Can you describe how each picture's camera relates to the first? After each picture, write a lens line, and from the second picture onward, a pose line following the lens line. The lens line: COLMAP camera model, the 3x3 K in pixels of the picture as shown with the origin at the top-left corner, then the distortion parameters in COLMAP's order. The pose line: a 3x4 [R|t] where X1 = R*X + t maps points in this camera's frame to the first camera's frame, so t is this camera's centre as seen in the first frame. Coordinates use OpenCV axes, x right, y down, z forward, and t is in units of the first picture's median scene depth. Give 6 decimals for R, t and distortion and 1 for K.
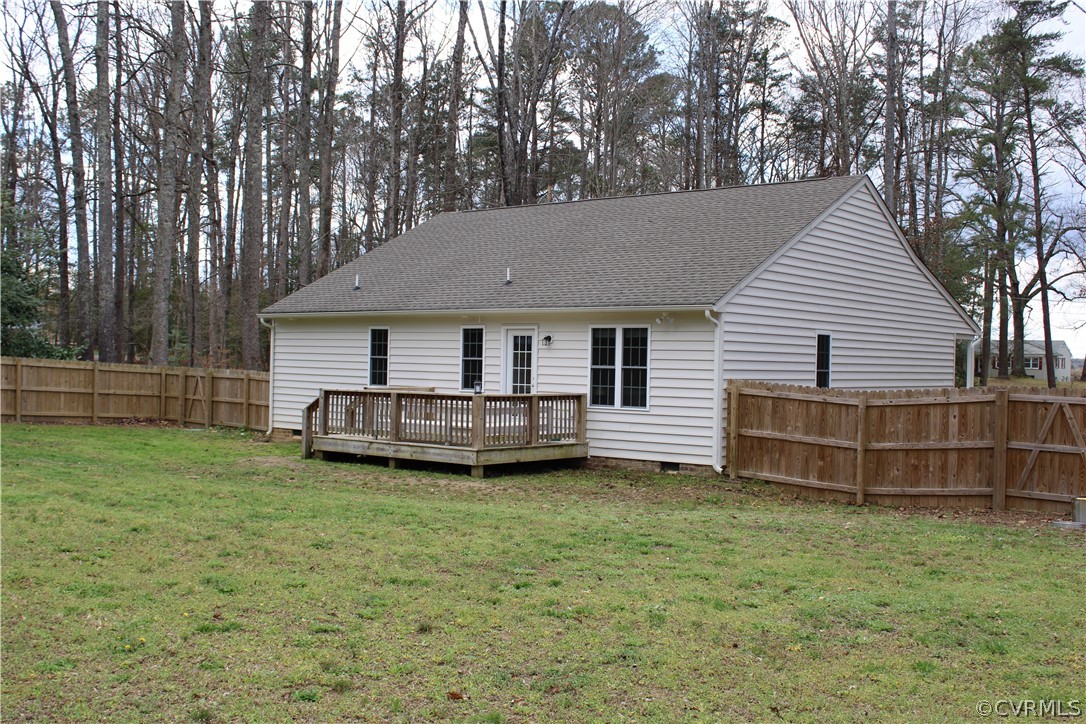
lens RADIAL K [[1168.1, 0, 543.0], [0, 1168.1, 362.0], [0, 0, 1]] dist [-0.076822, -0.021307]
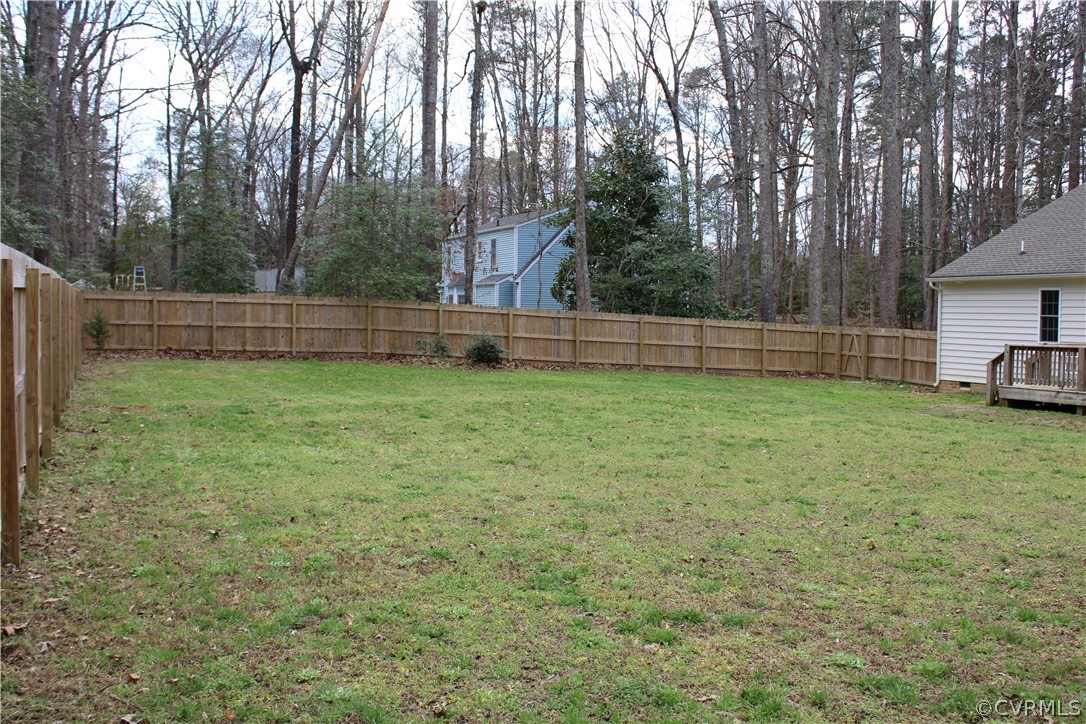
lens RADIAL K [[1168.1, 0, 543.0], [0, 1168.1, 362.0], [0, 0, 1]] dist [-0.076822, -0.021307]
pose [[0.887984, 0.007907, -0.459805, -0.052525], [0.007641, 0.999461, 0.031943, 0.000741], [0.459810, -0.031878, 0.887445, -0.138073]]
